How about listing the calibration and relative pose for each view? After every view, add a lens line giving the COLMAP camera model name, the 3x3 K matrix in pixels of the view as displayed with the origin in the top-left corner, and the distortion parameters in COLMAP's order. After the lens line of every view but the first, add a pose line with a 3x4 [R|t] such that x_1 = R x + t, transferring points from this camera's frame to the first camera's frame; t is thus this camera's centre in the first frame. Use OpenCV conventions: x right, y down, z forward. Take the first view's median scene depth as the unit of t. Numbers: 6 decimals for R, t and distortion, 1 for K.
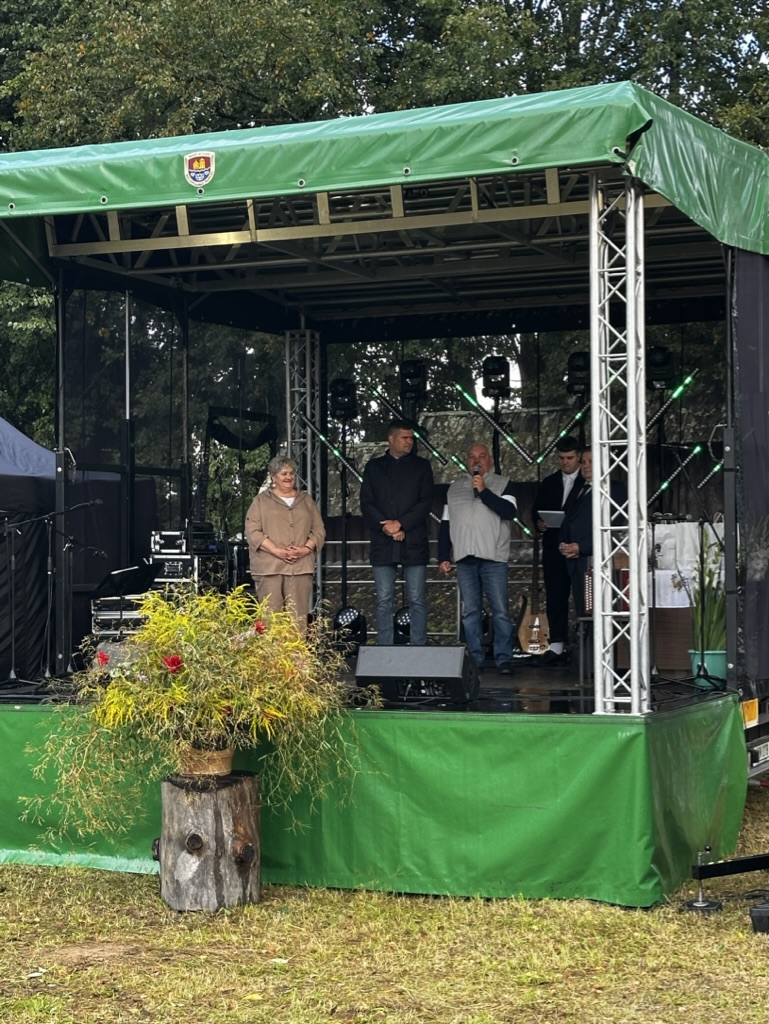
lens RADIAL K [[2016.9, 0, 384.8], [0, 2016.9, 507.3], [0, 0, 1]] dist [0.215413, 0.000000]
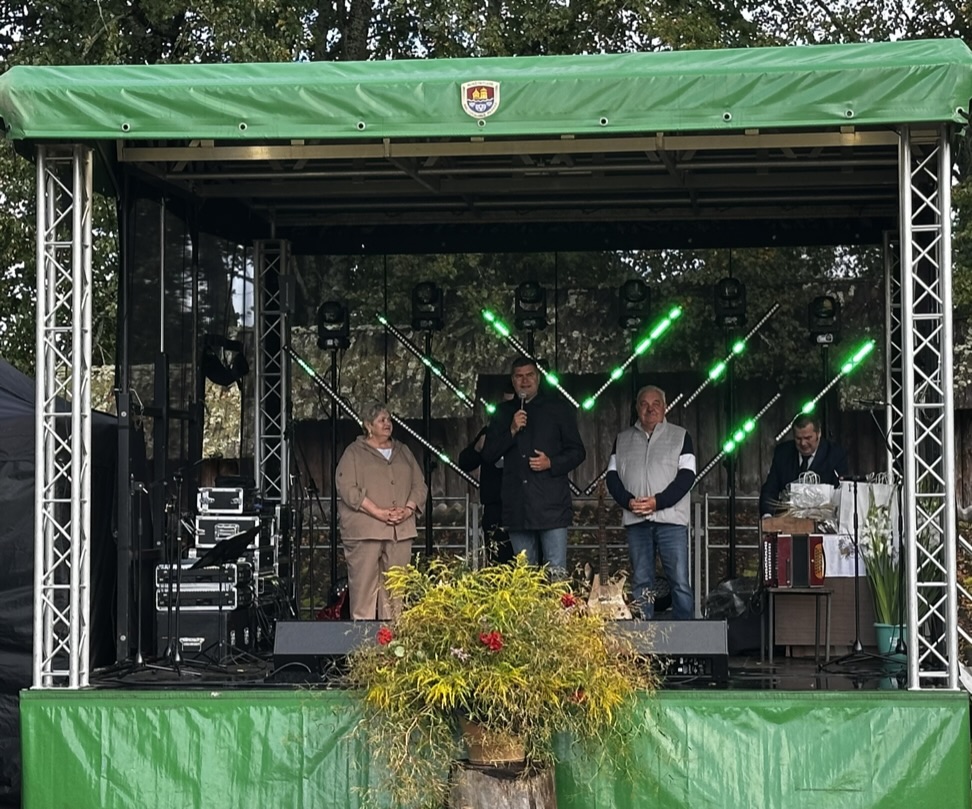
lens RADIAL K [[2958.5, 0, 480.5], [0, 2958.5, 379.9], [0, 0, 1]] dist [0.179287, 0.000000]
pose [[0.956923, 0.015756, 0.289915, -0.458907], [-0.011583, 0.999803, -0.016104, -0.017890], [-0.290112, 0.012052, 0.956917, -0.265495]]
